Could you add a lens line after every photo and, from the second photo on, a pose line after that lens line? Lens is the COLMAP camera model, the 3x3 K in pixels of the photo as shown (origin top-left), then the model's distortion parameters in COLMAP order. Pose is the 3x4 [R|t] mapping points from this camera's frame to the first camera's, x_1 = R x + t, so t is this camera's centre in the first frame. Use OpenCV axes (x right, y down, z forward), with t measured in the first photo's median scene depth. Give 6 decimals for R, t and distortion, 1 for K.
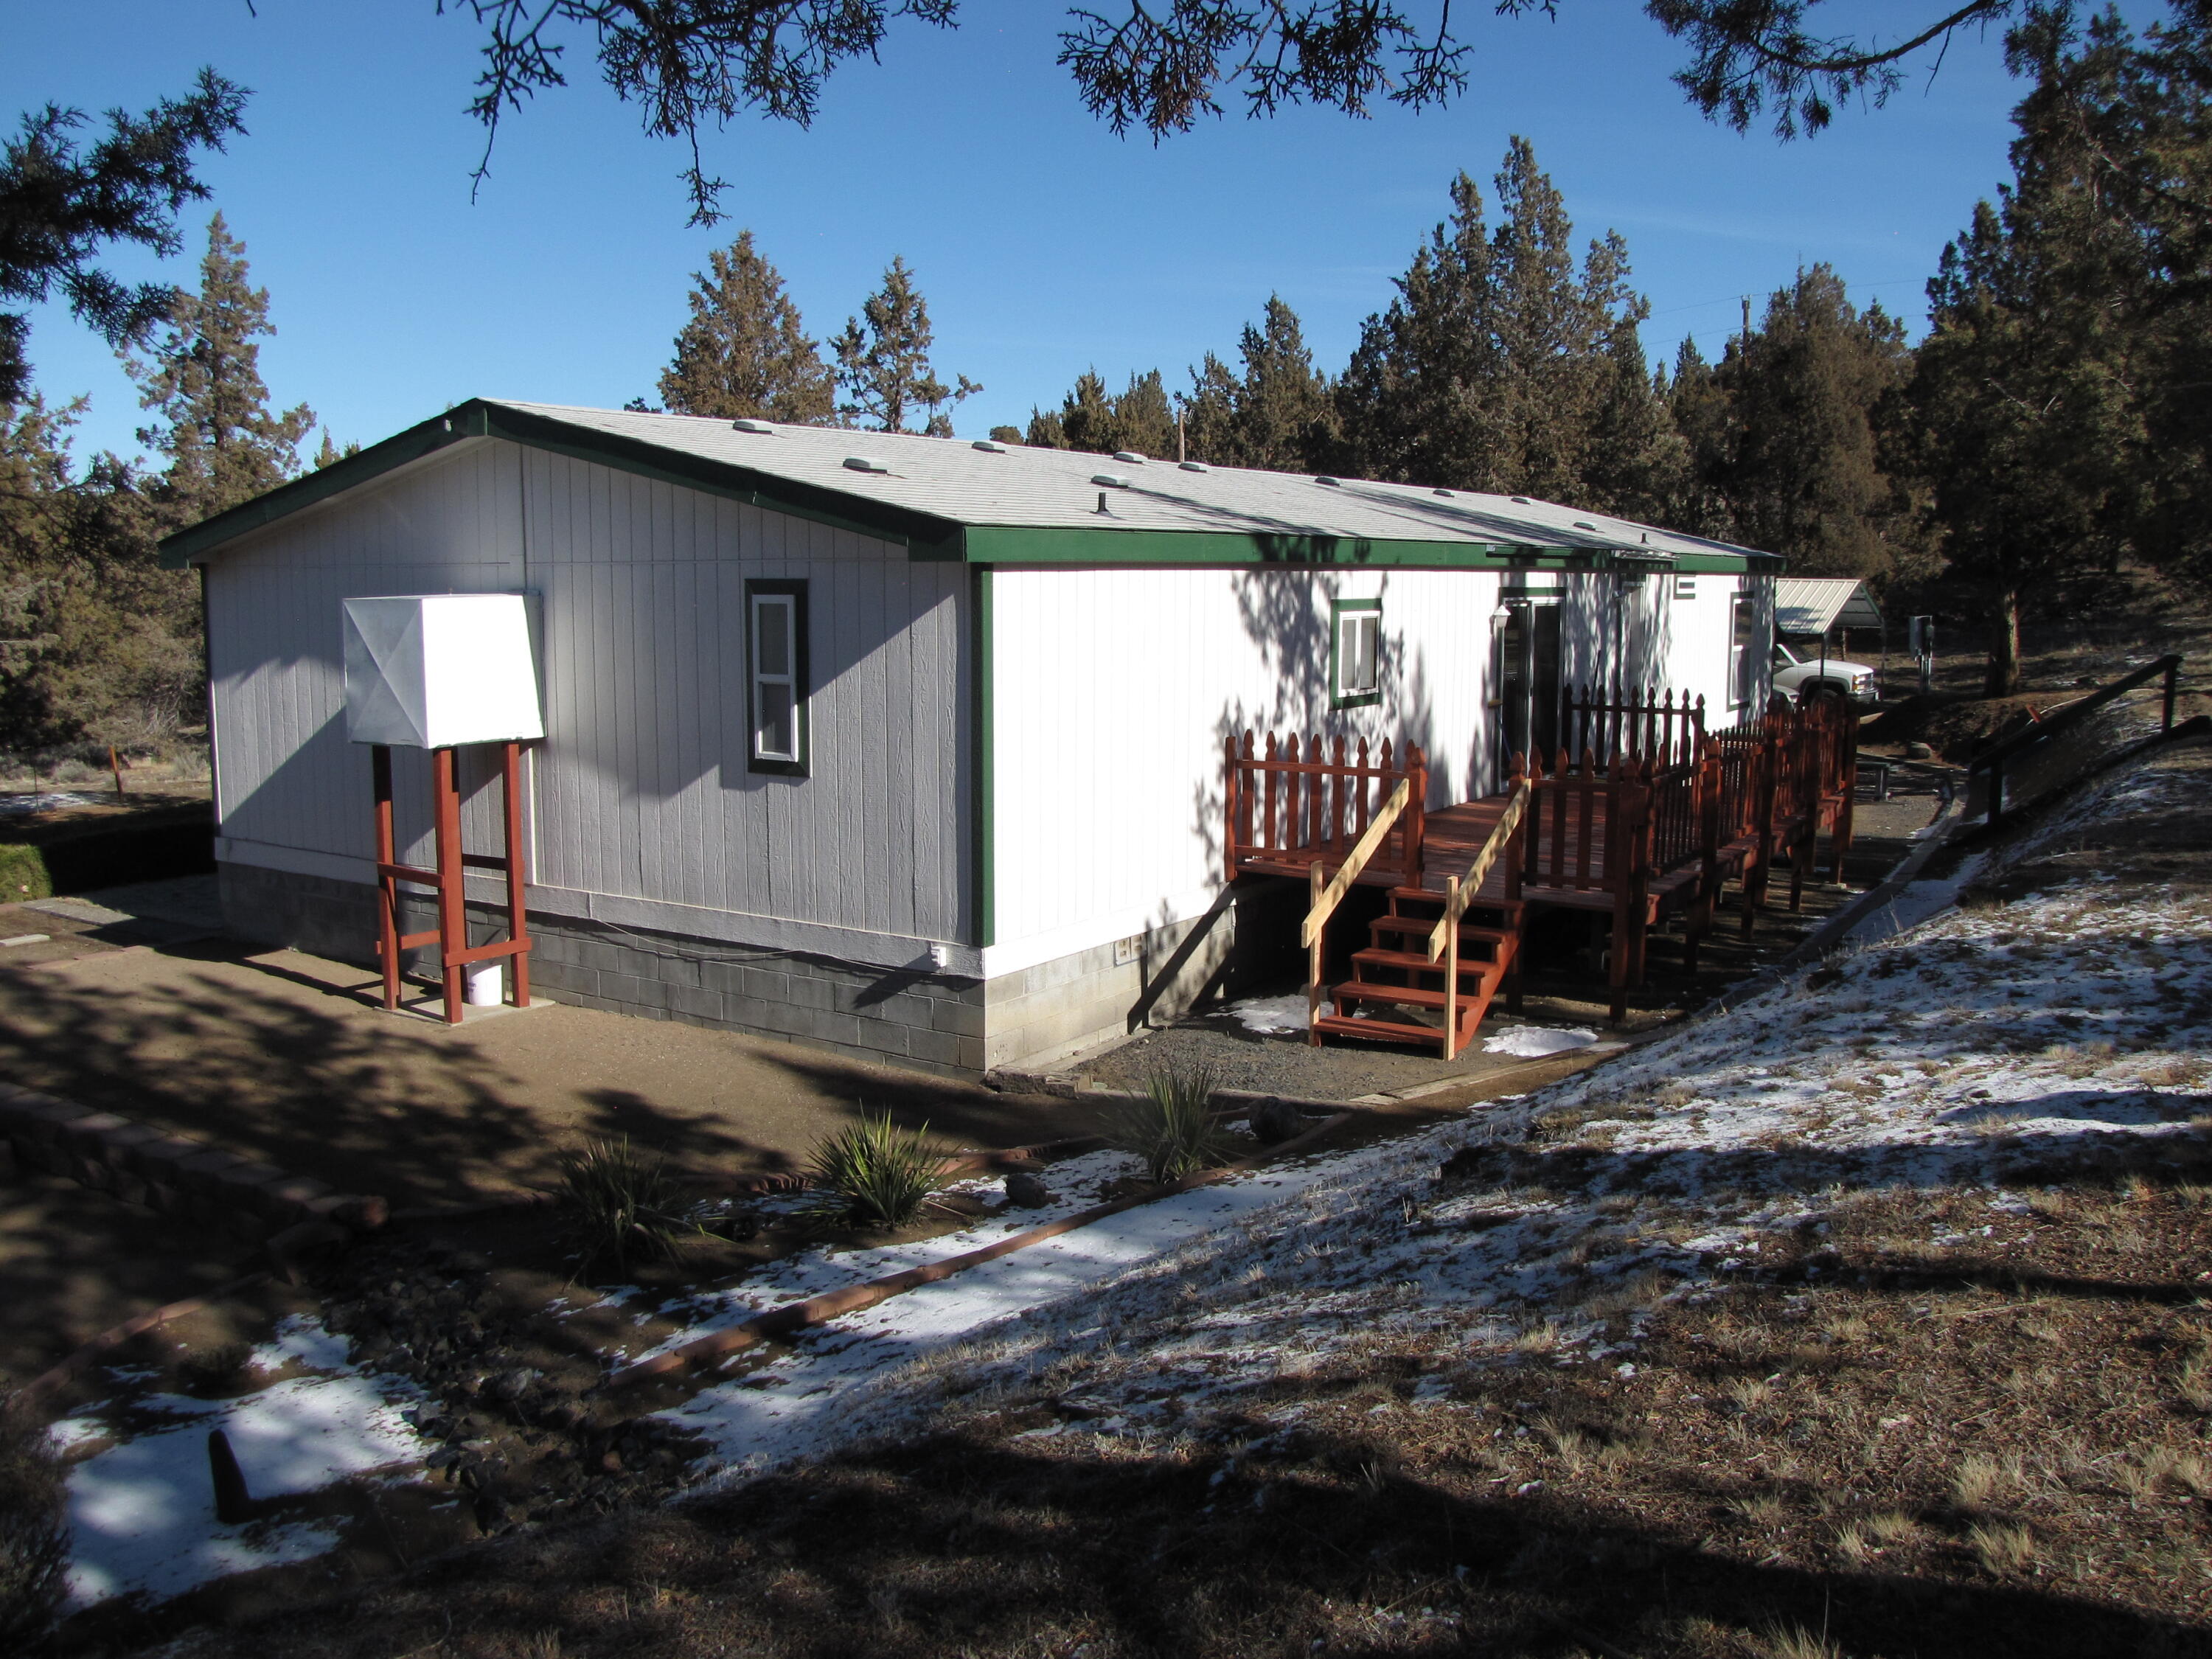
lens RADIAL K [[1808.1, 0, 1107.3], [0, 1808.1, 829.1], [0, 0, 1]] dist [-0.129127, 0.034029]
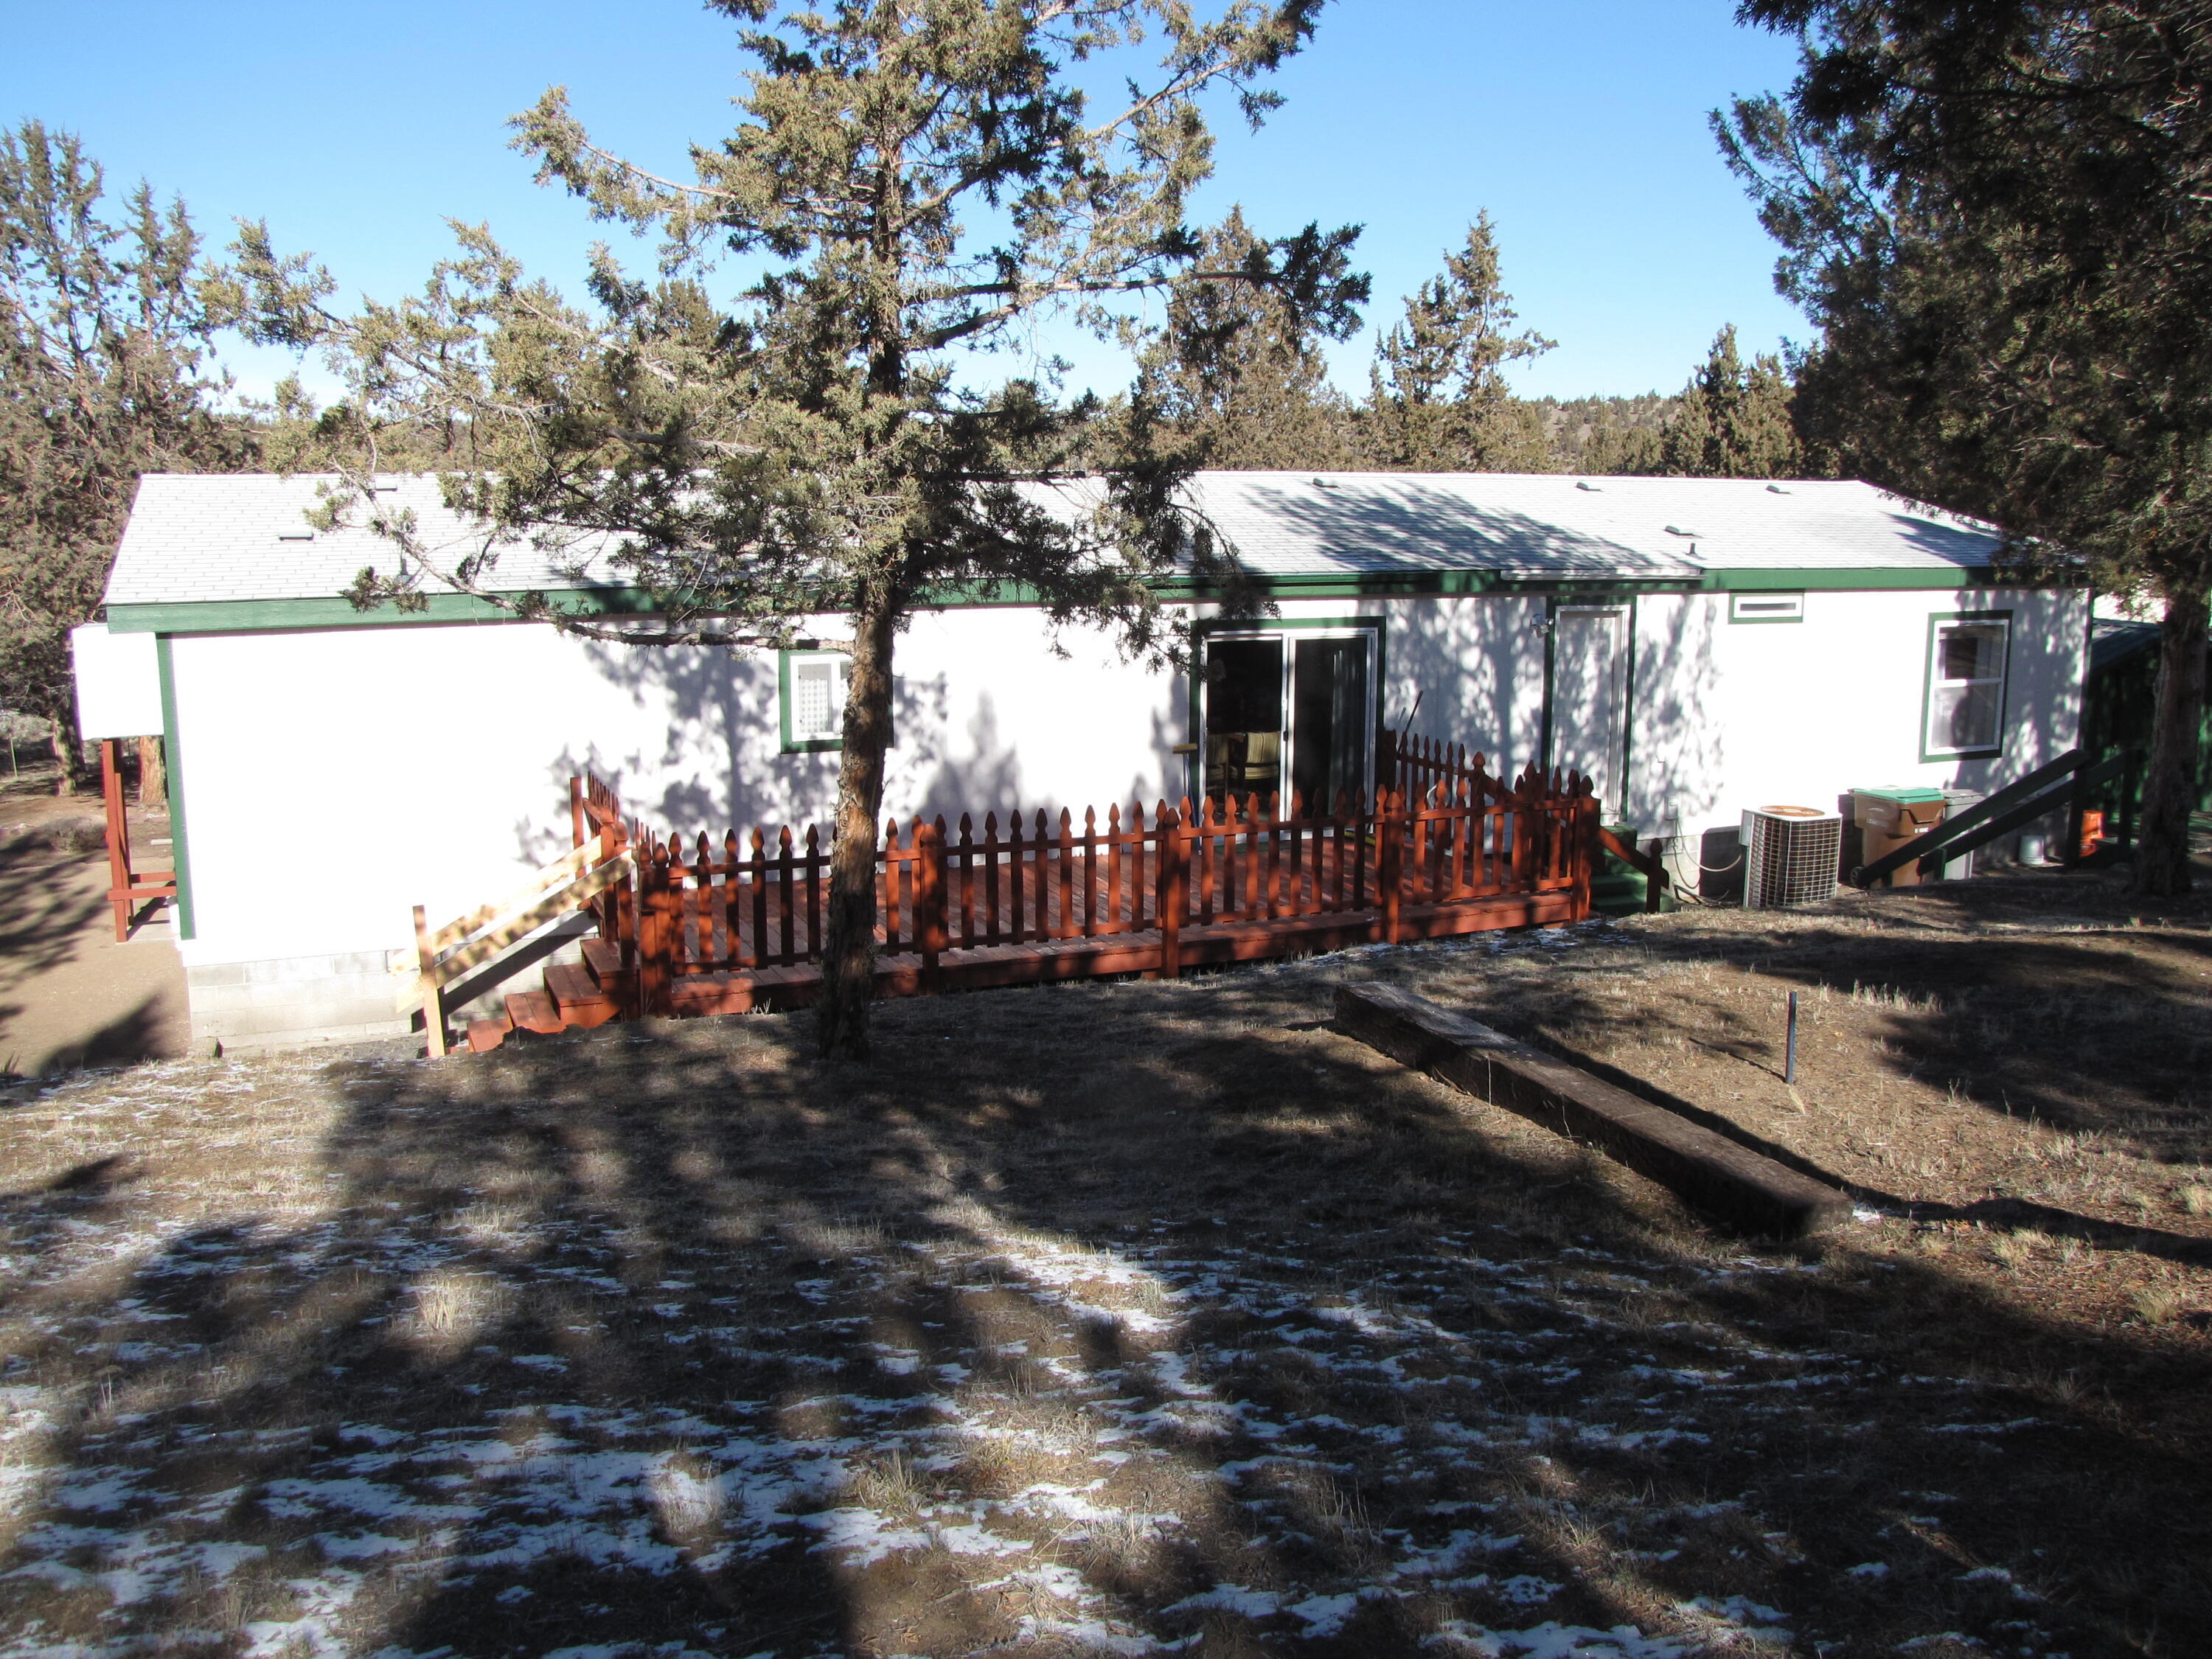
lens RADIAL K [[1808.1, 0, 1103.7], [0, 1808.1, 822.1], [0, 0, 1]] dist [-0.129127, 0.034029]
pose [[0.844024, 0.097472, -0.527373, 0.761753], [-0.078545, 0.995208, 0.058233, -0.093841], [0.530522, -0.007728, 0.847636, 0.228262]]
